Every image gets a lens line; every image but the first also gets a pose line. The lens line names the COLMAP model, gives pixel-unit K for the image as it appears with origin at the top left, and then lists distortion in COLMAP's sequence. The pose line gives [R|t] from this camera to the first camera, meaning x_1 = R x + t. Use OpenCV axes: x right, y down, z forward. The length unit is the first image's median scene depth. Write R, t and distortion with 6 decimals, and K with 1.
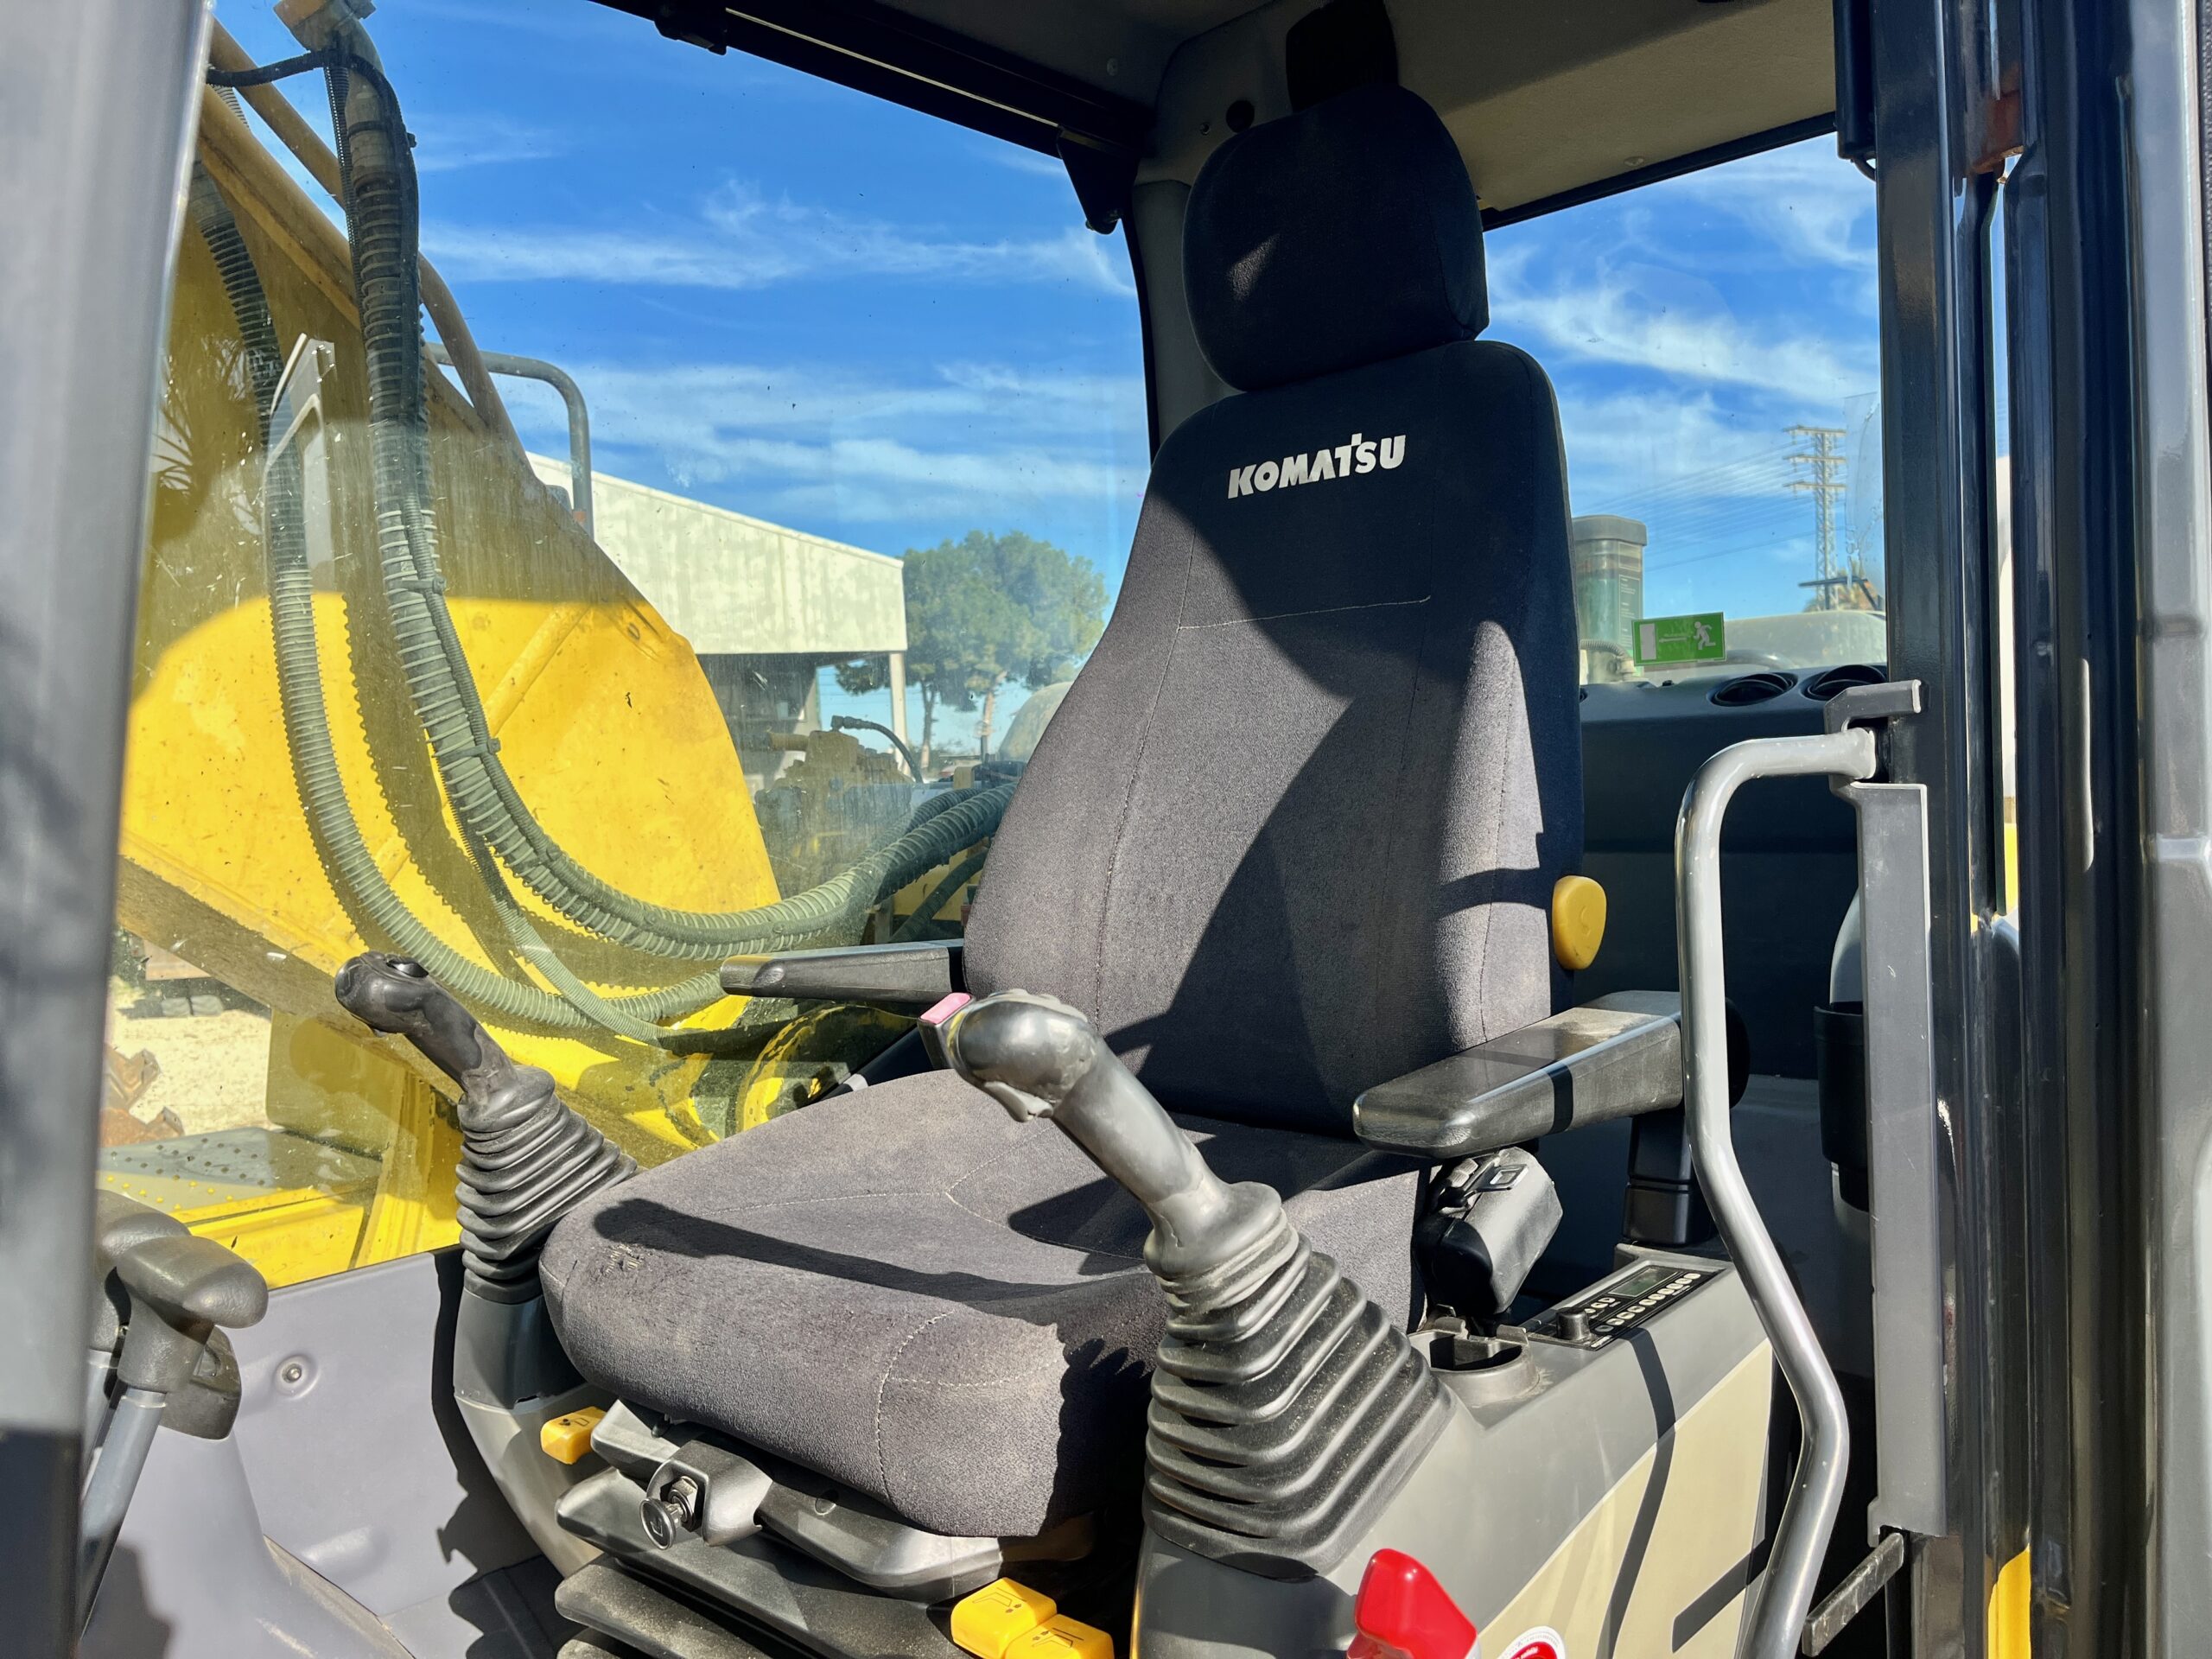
lens RADIAL K [[1655.7, 0, 1104.7], [0, 1655.7, 822.8], [0, 0, 1]] dist [0.043550, -0.055735]
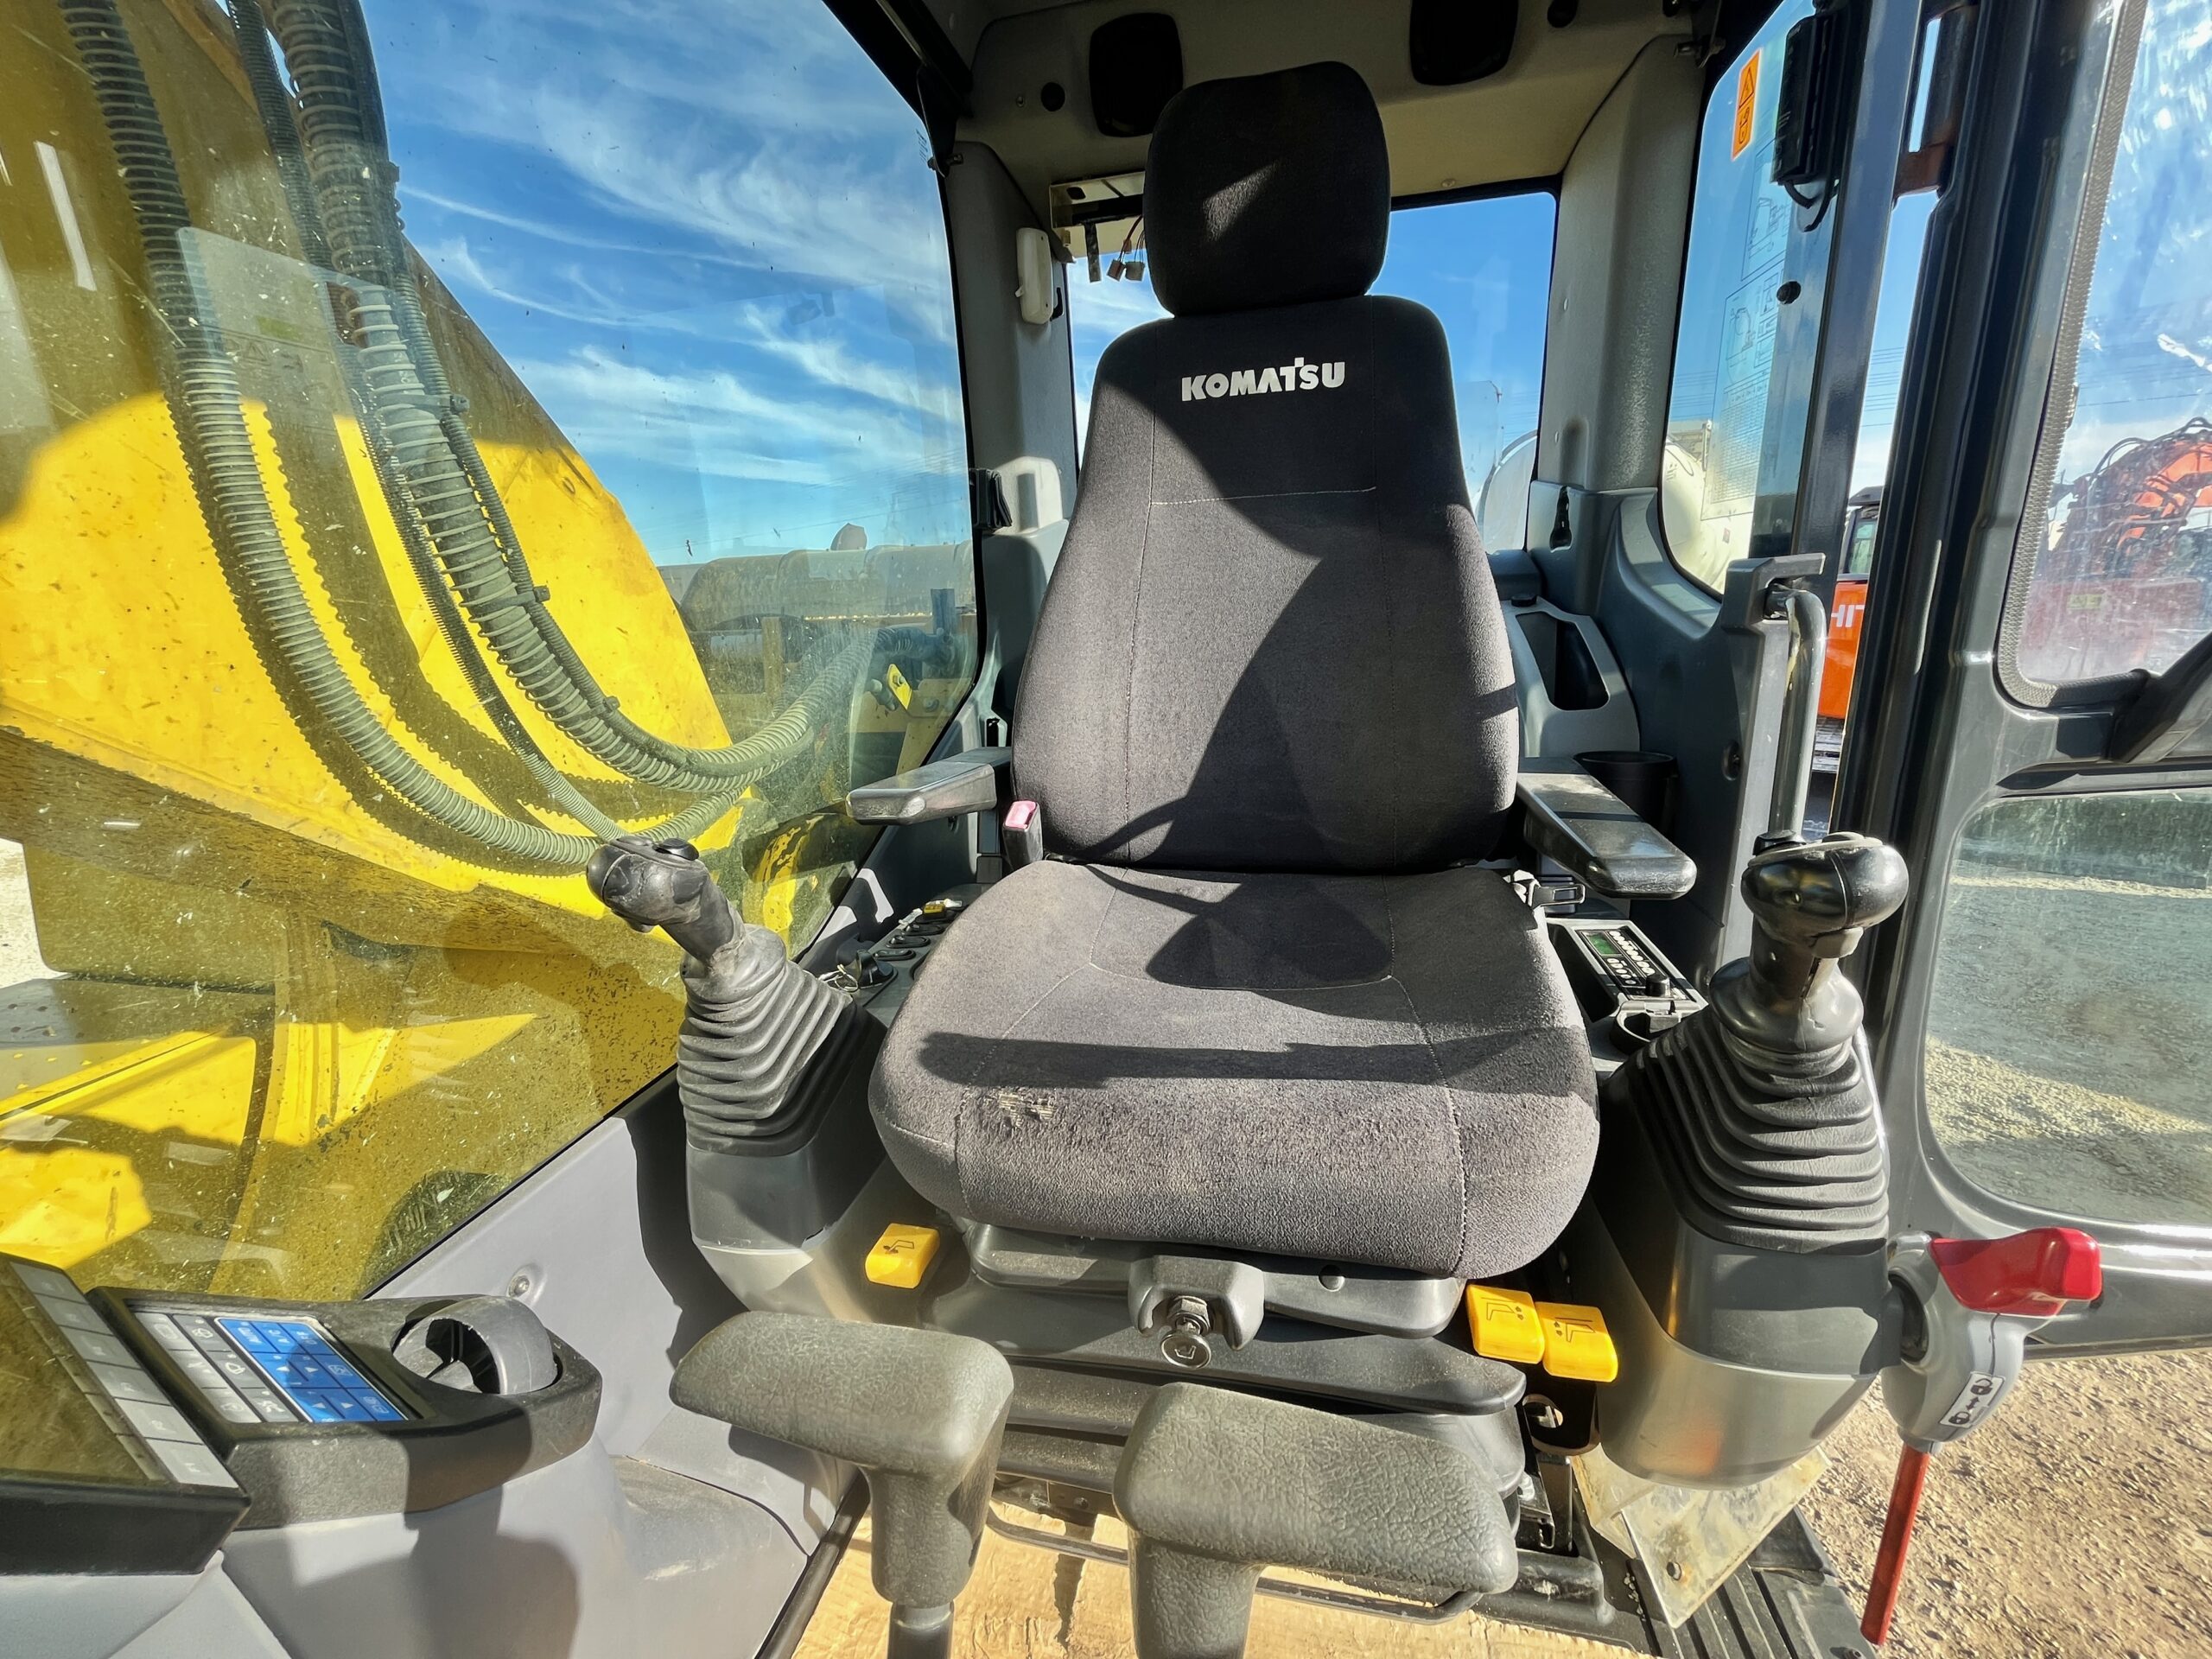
lens RADIAL K [[891.6, 0, 1110.1], [0, 891.6, 820.9], [0, 0, 1]] dist [-0.007683, 0.001391]
pose [[0.862653, -0.116255, 0.492254, -0.365319], [0.022697, 0.981144, 0.191939, -0.009448], [-0.505286, -0.154404, 0.849026, 0.402365]]
